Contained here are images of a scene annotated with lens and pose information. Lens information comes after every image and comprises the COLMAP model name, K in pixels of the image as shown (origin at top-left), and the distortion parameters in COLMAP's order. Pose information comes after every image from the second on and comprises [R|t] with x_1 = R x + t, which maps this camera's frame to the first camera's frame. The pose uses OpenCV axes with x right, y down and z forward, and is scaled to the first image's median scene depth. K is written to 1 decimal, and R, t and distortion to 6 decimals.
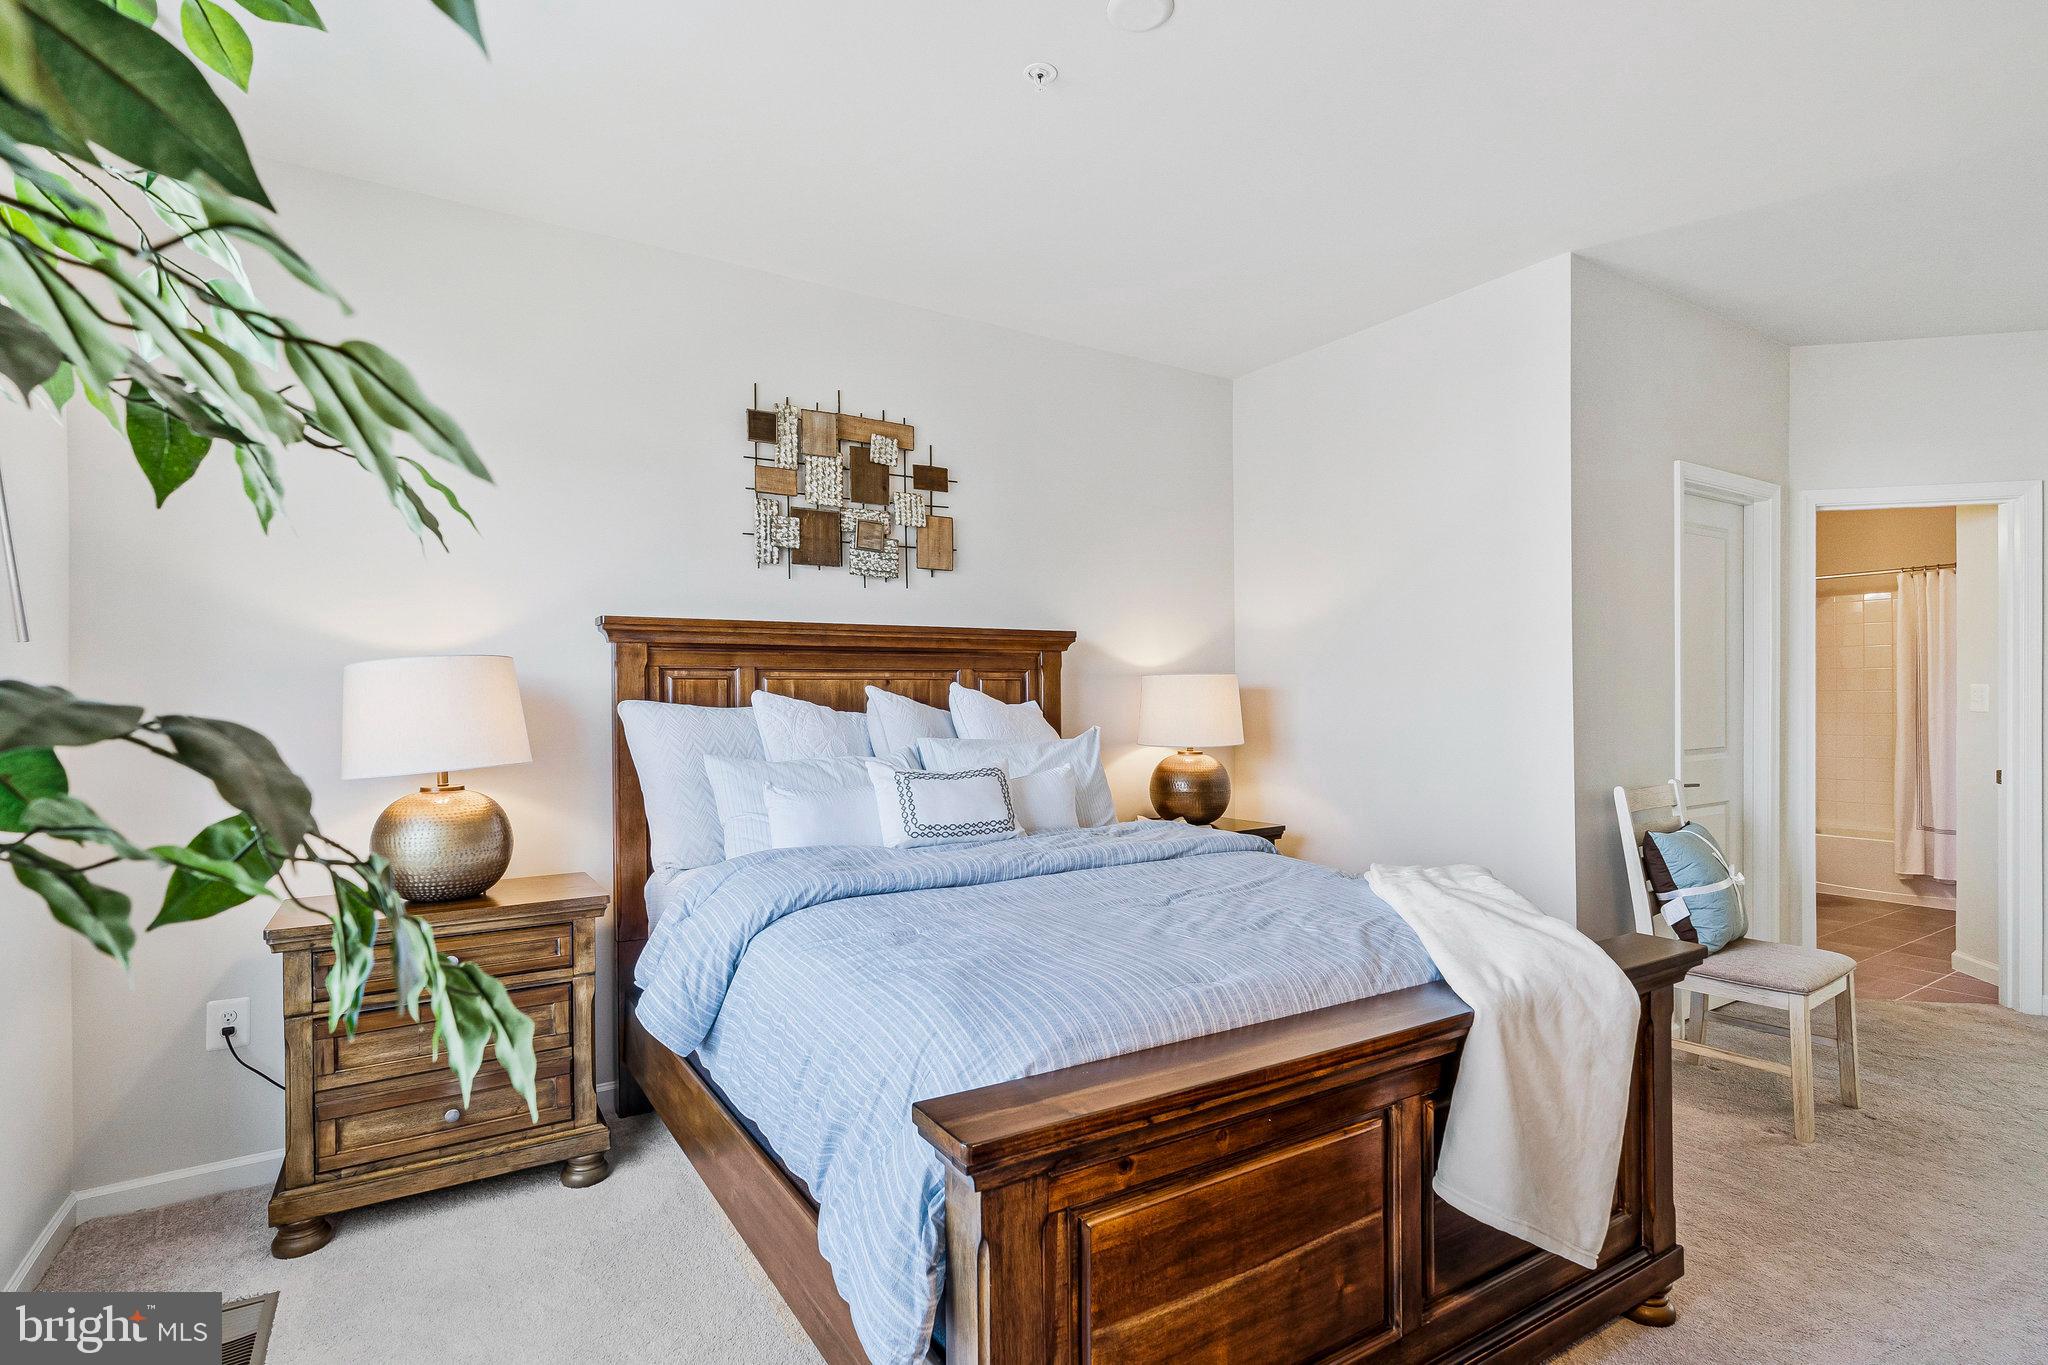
lens RADIAL K [[1006.3, 0, 1018.0], [0, 1006.3, 721.2], [0, 0, 1]] dist [-0.000685, 0.000313]
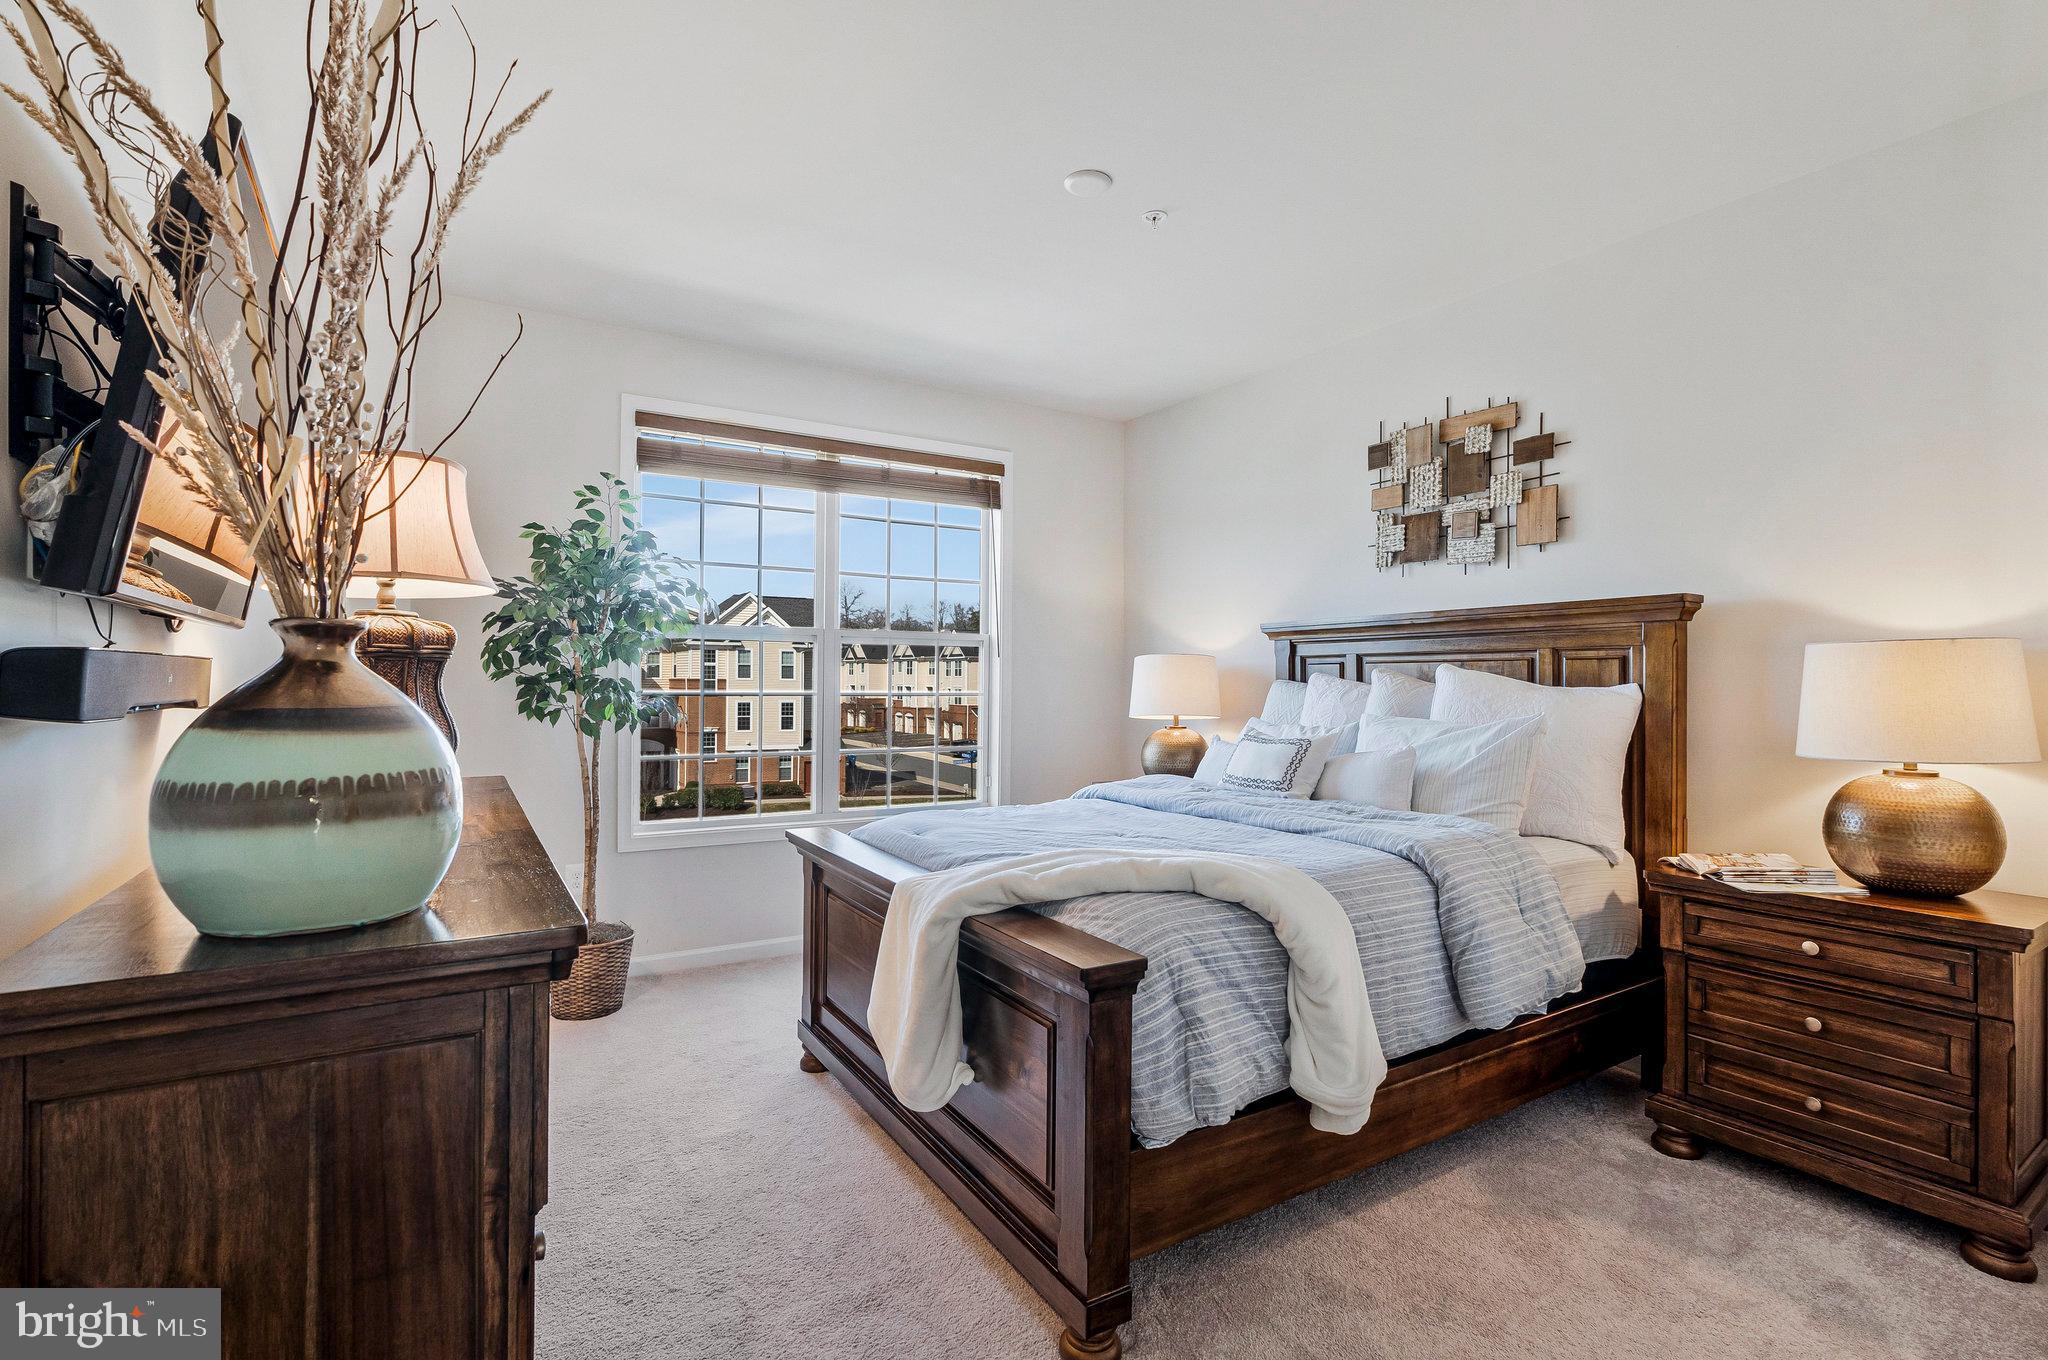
lens RADIAL K [[950.1, 0, 1019.3], [0, 950.1, 688.7], [0, 0, 1]] dist [-0.002131, 0.003147]
pose [[-0.002533, 0.017172, -0.999849, 0.843625], [-0.022273, 0.999604, 0.017224, -0.019763], [0.999749, 0.022314, -0.002150, 0.535240]]
